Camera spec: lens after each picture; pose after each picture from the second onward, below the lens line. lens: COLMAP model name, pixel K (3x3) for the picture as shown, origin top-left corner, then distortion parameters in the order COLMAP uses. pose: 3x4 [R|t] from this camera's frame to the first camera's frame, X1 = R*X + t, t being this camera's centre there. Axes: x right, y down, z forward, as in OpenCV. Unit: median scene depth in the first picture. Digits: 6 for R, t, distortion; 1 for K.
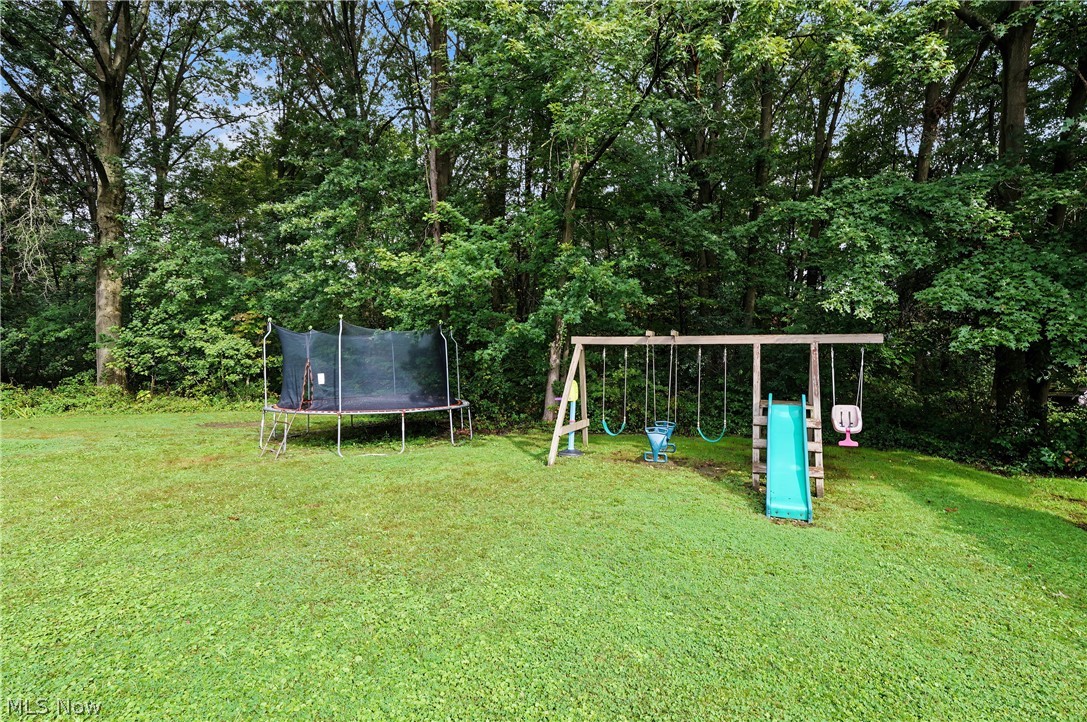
lens RADIAL K [[496.6, 0, 545.9], [0, 496.6, 365.5], [0, 0, 1]] dist [-0.007395, 0.000083]
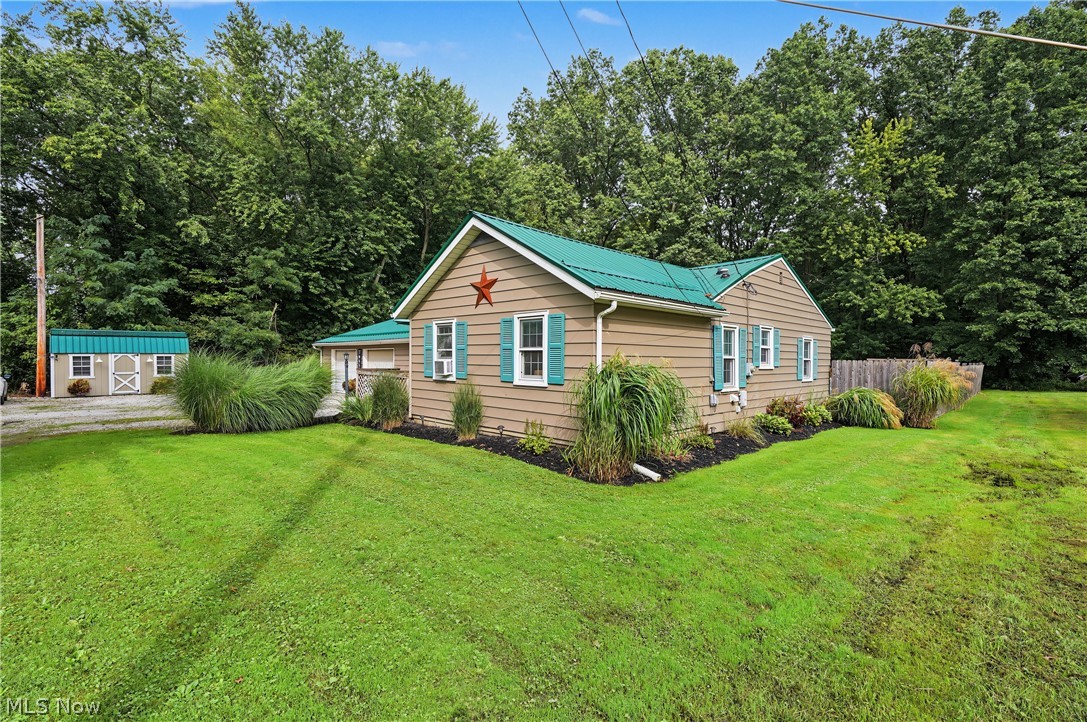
lens RADIAL K [[496.6, 0, 544.9], [0, 496.6, 361.7], [0, 0, 1]] dist [-0.007395, 0.000083]
pose [[0.925044, -0.006128, -0.379811, -0.912174], [0.006631, 0.999978, 0.000016, -0.049618], [0.379803, -0.002533, 0.925064, -4.073852]]
